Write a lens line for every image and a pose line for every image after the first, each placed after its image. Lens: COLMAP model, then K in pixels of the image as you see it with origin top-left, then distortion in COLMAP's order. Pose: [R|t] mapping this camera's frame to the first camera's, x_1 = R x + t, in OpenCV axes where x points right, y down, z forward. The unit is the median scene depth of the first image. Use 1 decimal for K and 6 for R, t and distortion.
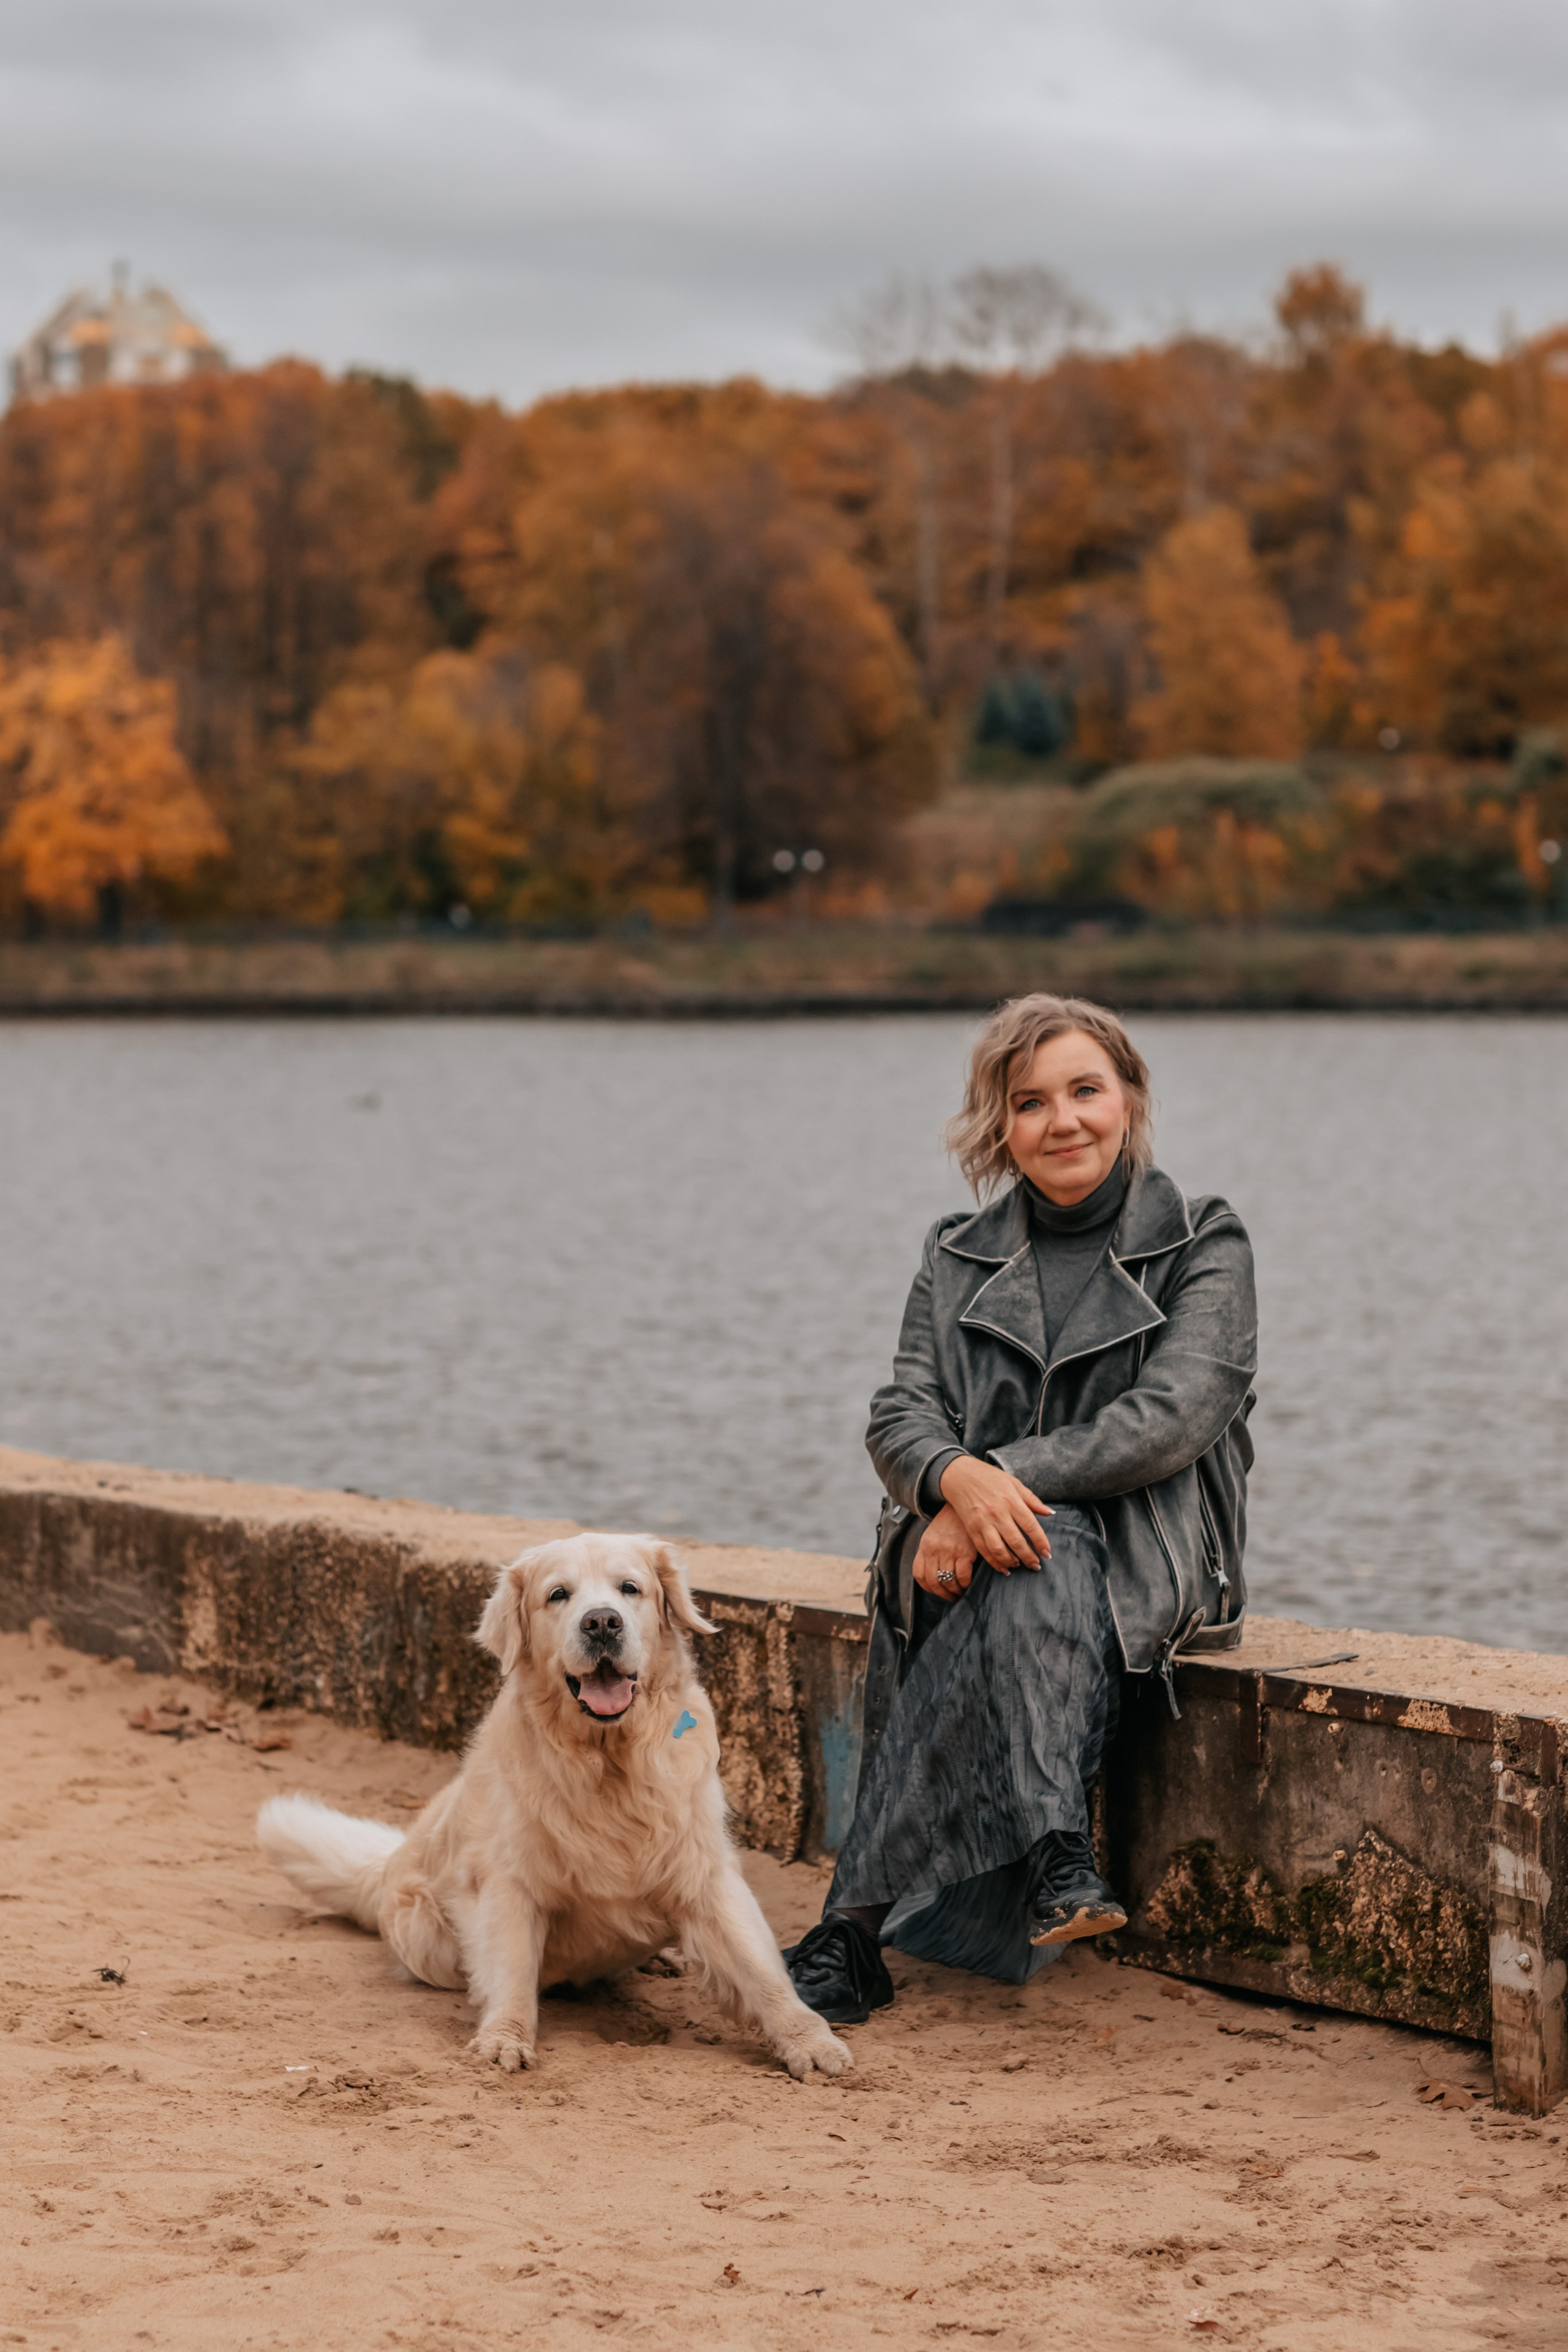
lens RADIAL K [[6580.2, 0, 784.0], [0, 6580.2, 1176.0], [0, 0, 1]] dist [-0.185136, 0.369267]
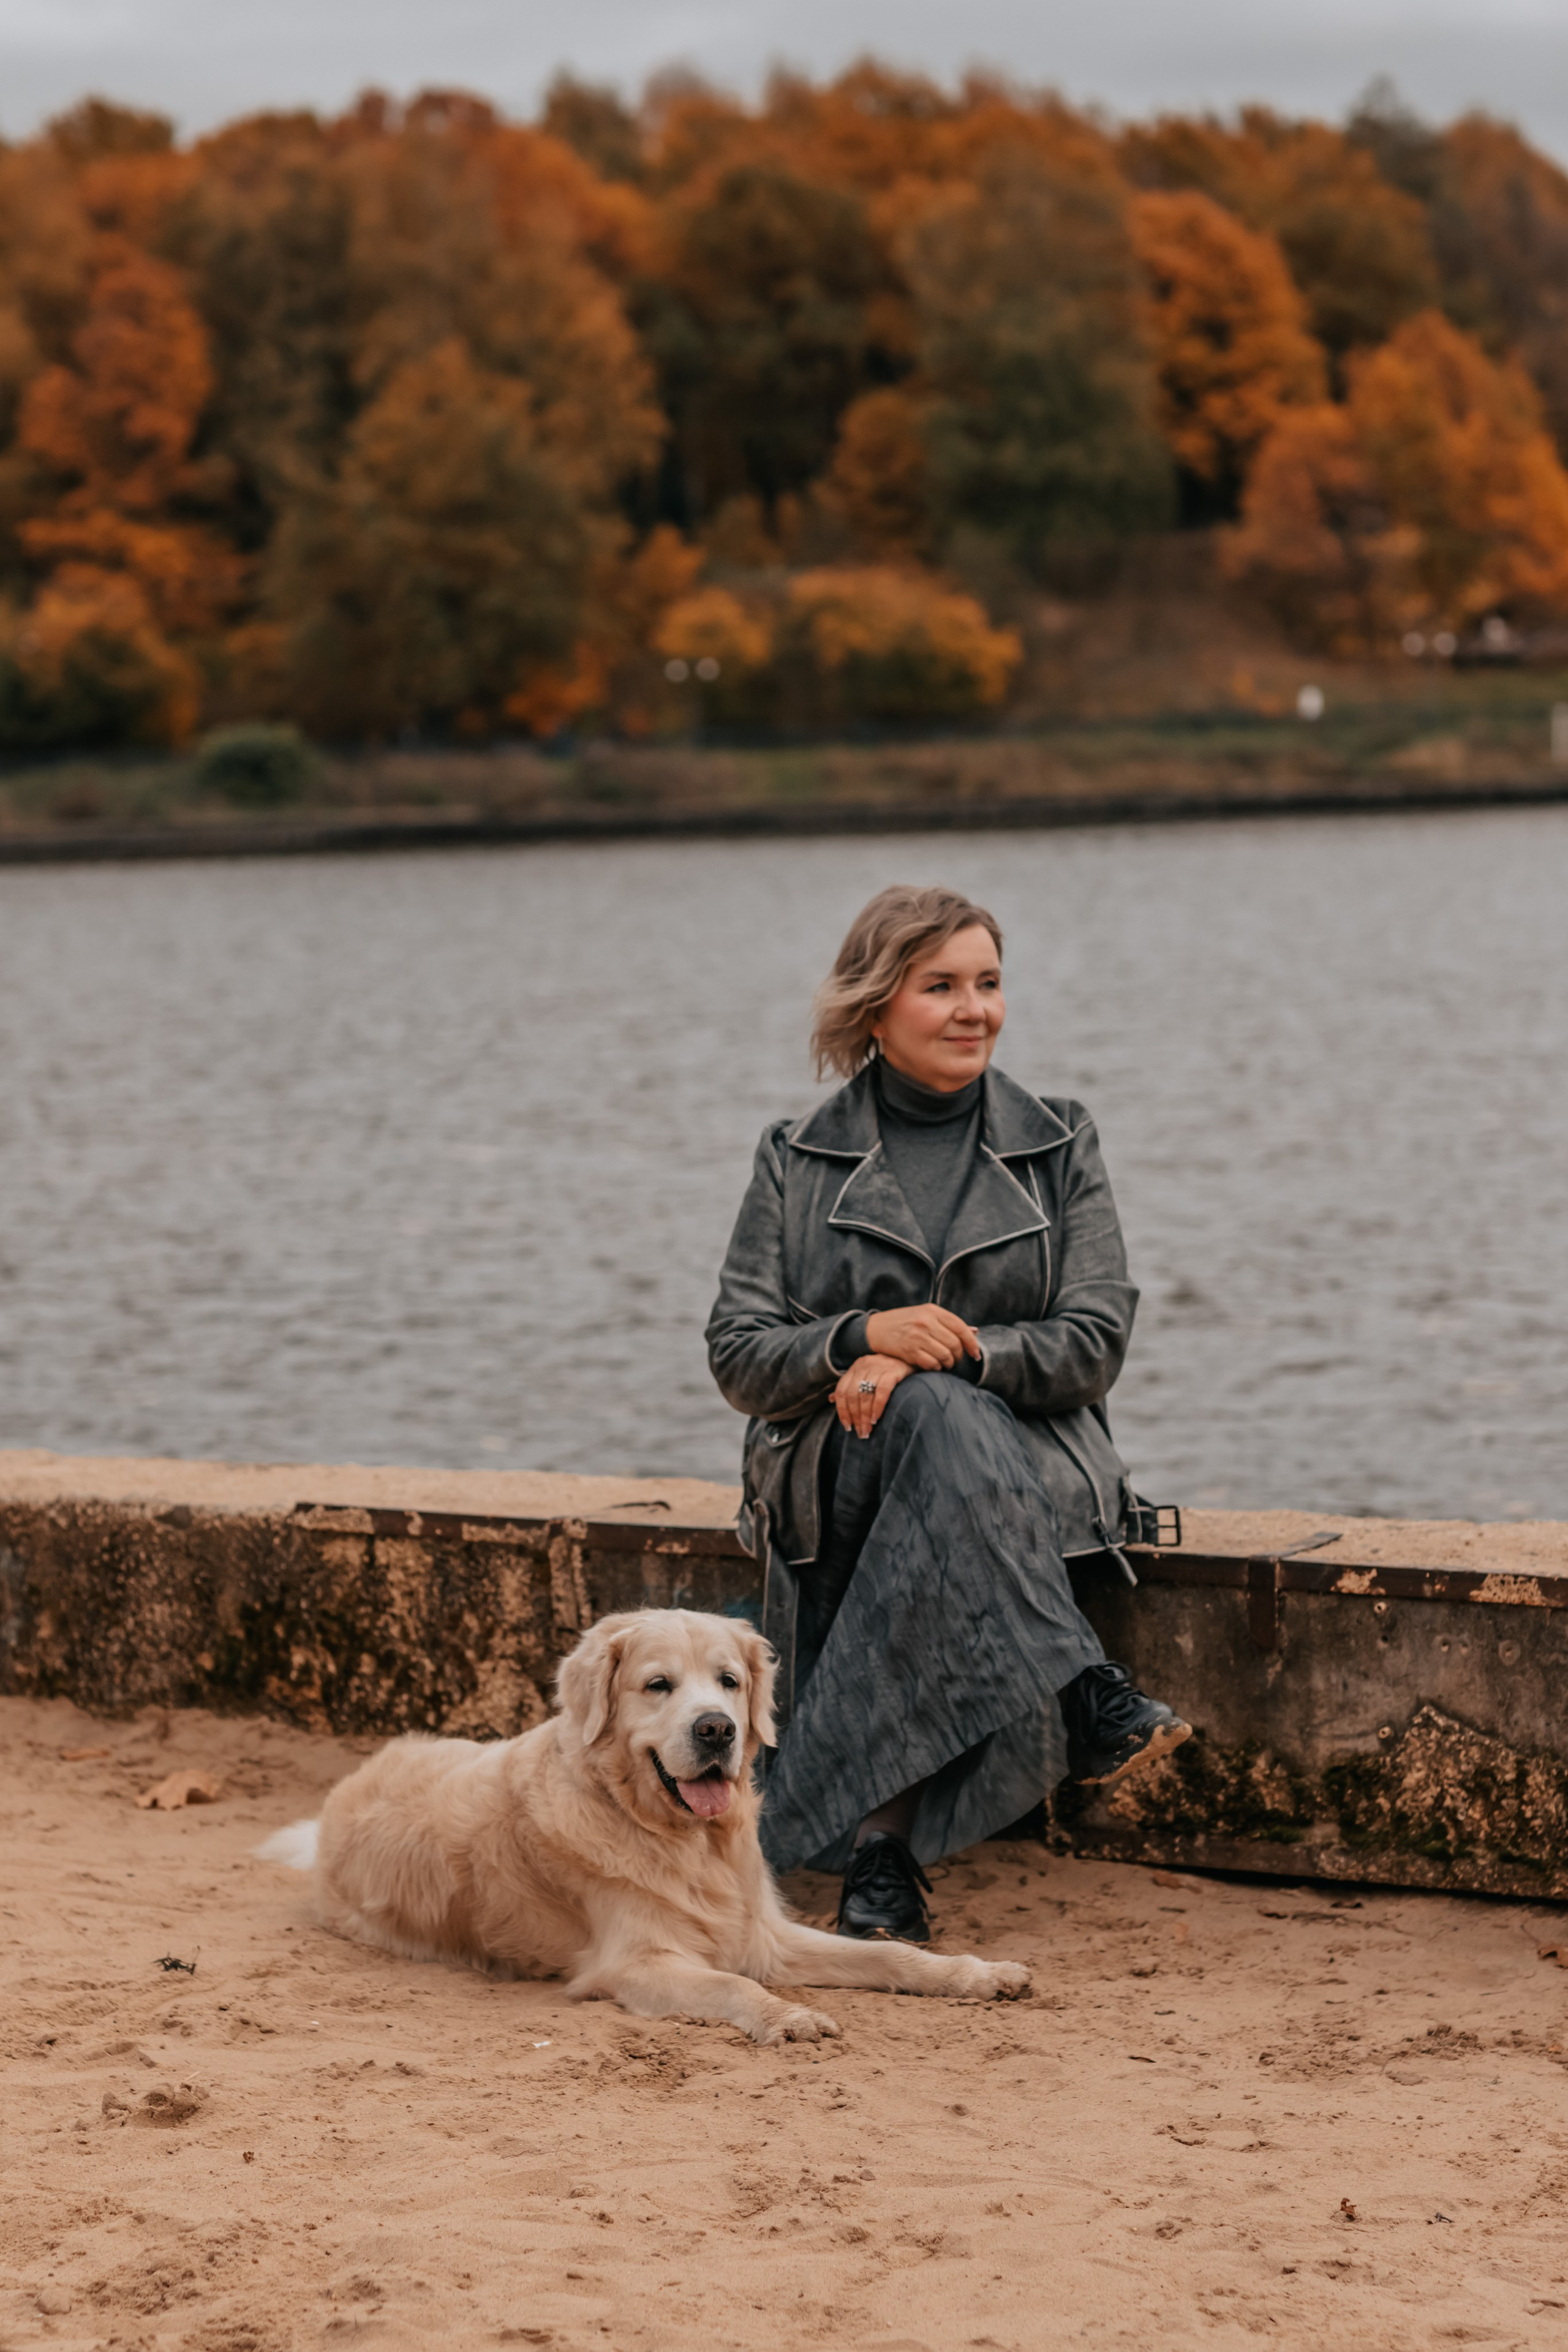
lens RADIAL K [[6301.6, 0, 709.7], [0, 6301.6, 1311.0], [0, 0, 1]] dist [-0.096936, -0.701166]
pose [[0.933322, -0.057006, 0.354486, -0.342717], [0.040866, 0.997765, 0.052860, -0.016502], [-0.356707, -0.034849, 0.933566, 0.128640]]
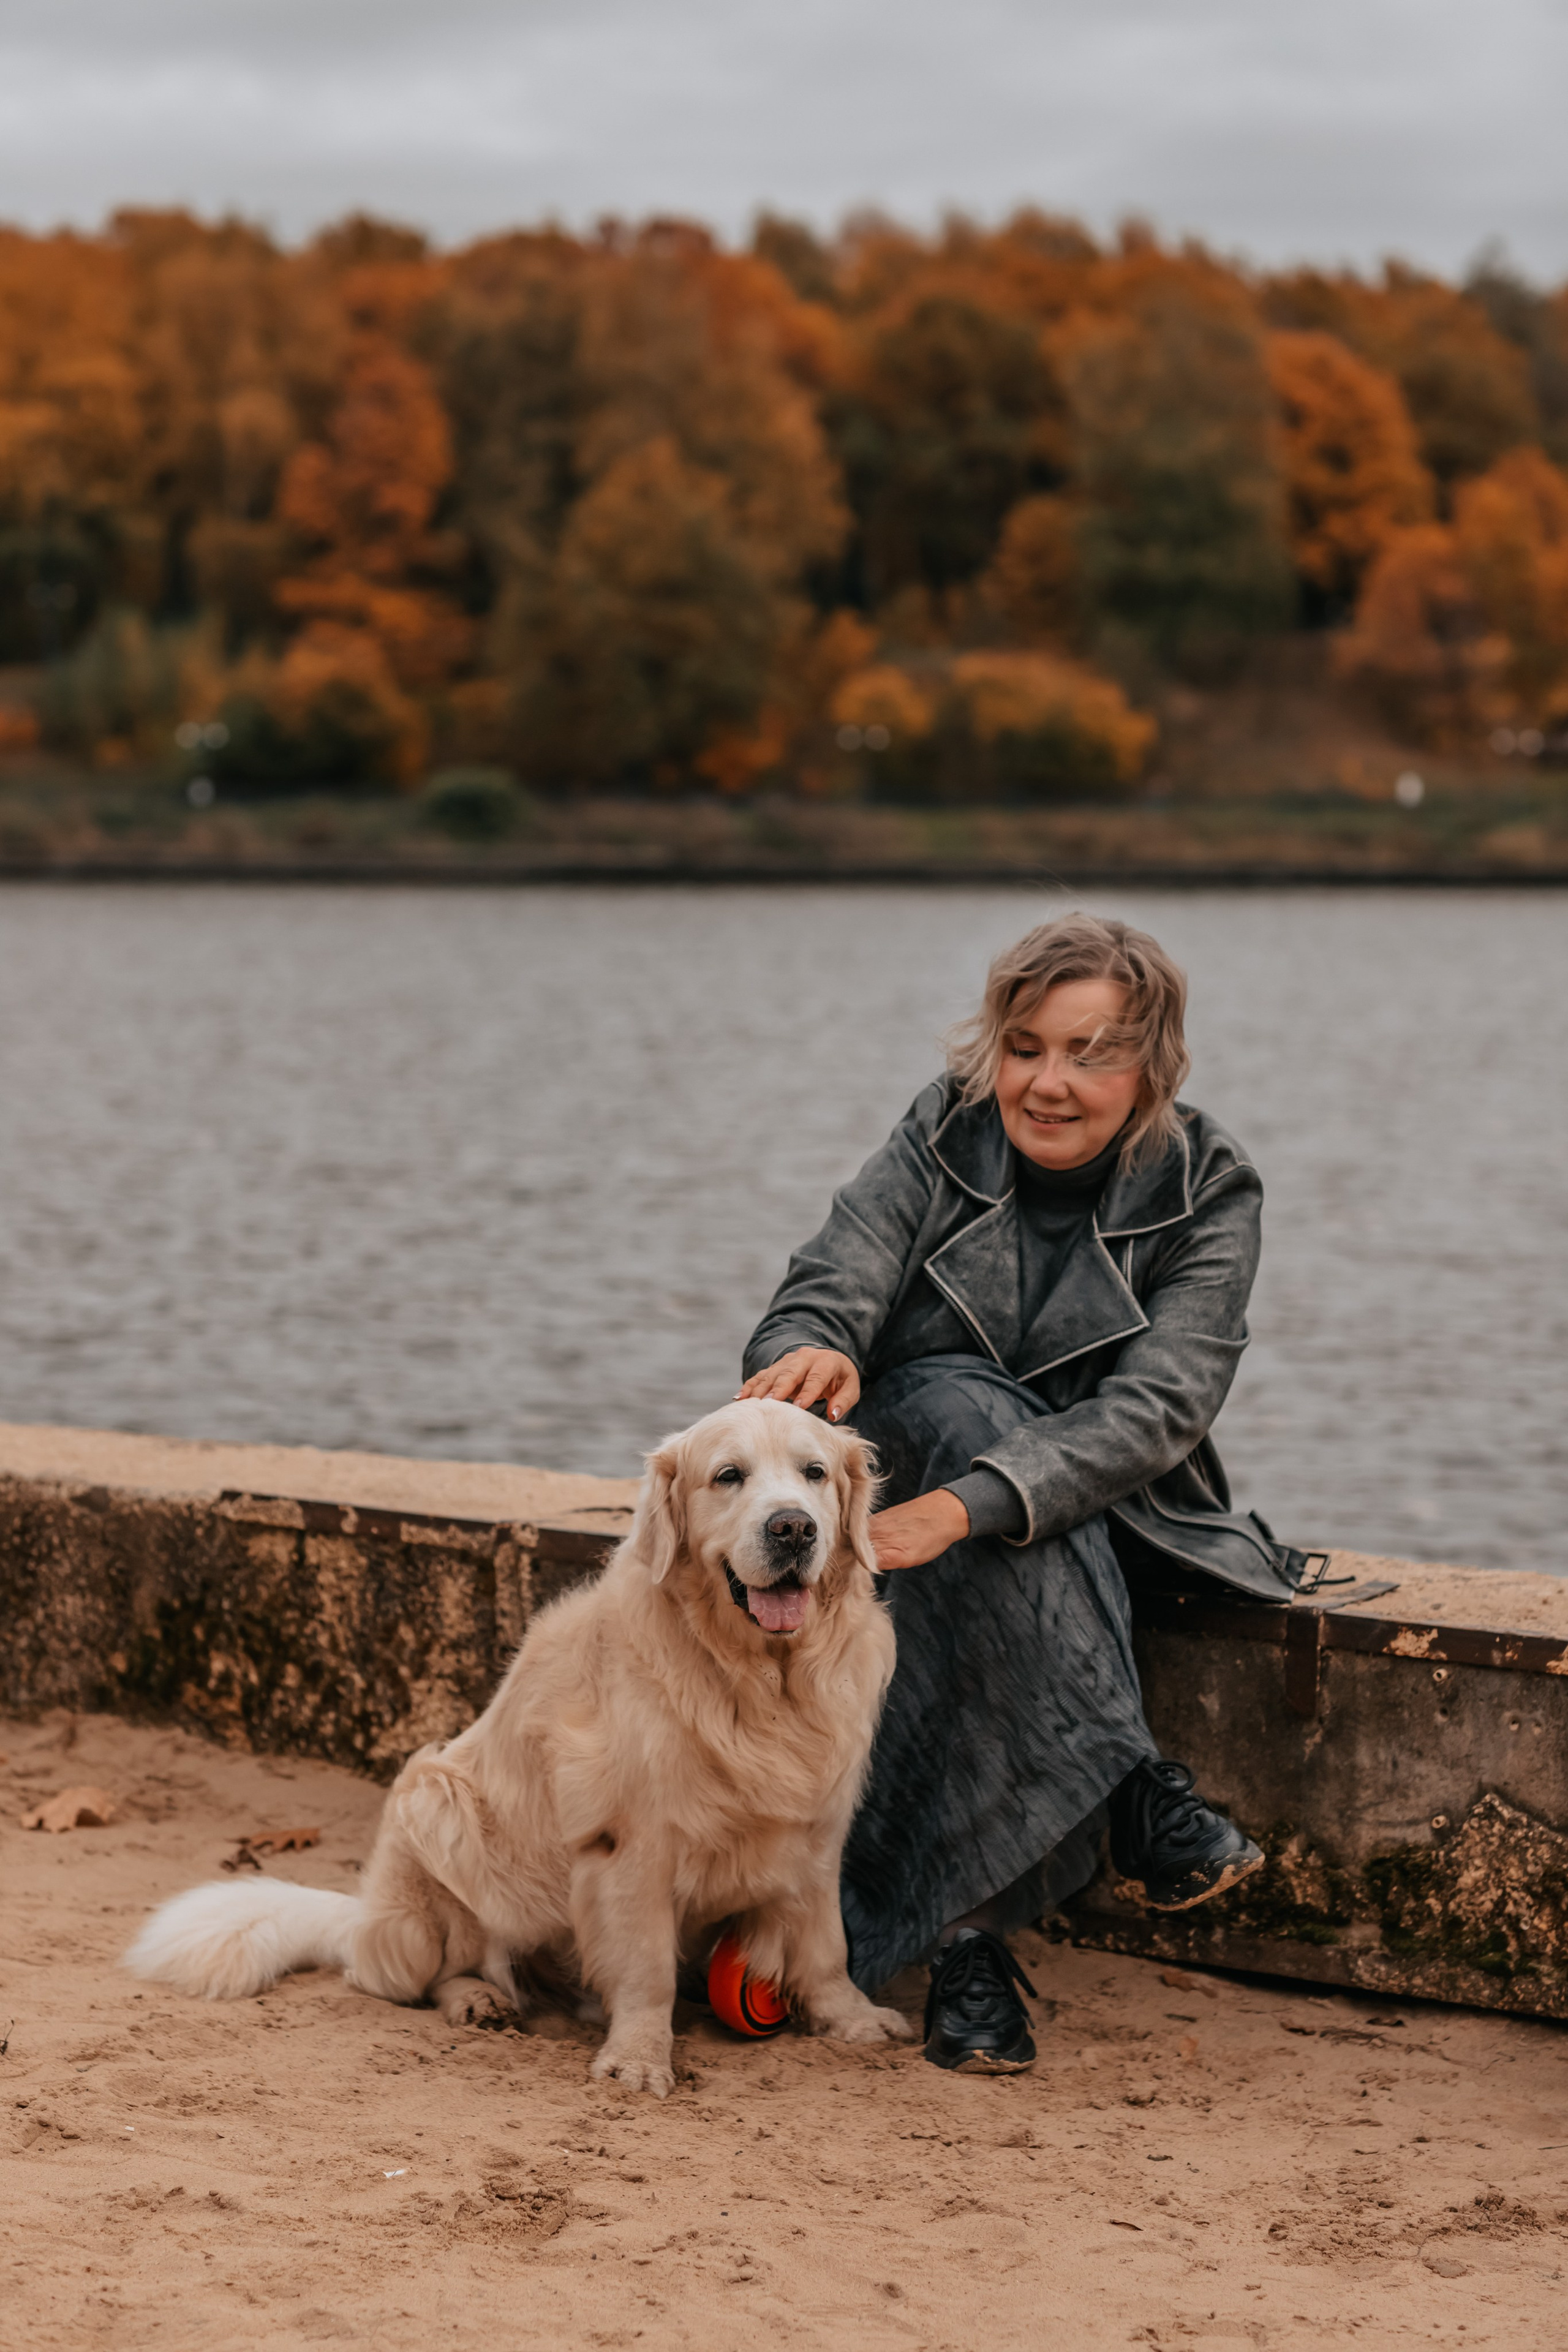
lens RADIAL K [[5525.9, 0, 753.7], [0, 5525.9, 1174.2], [0, 0, 1]] dist [-0.088005, -0.781021]
pose [[0.941610, -0.008574, 0.336597, -0.235301], [-0.001303, 0.999575, 0.029109, -0.002253], [-0.336704, -0.027848, 0.941199, 0.341952]]
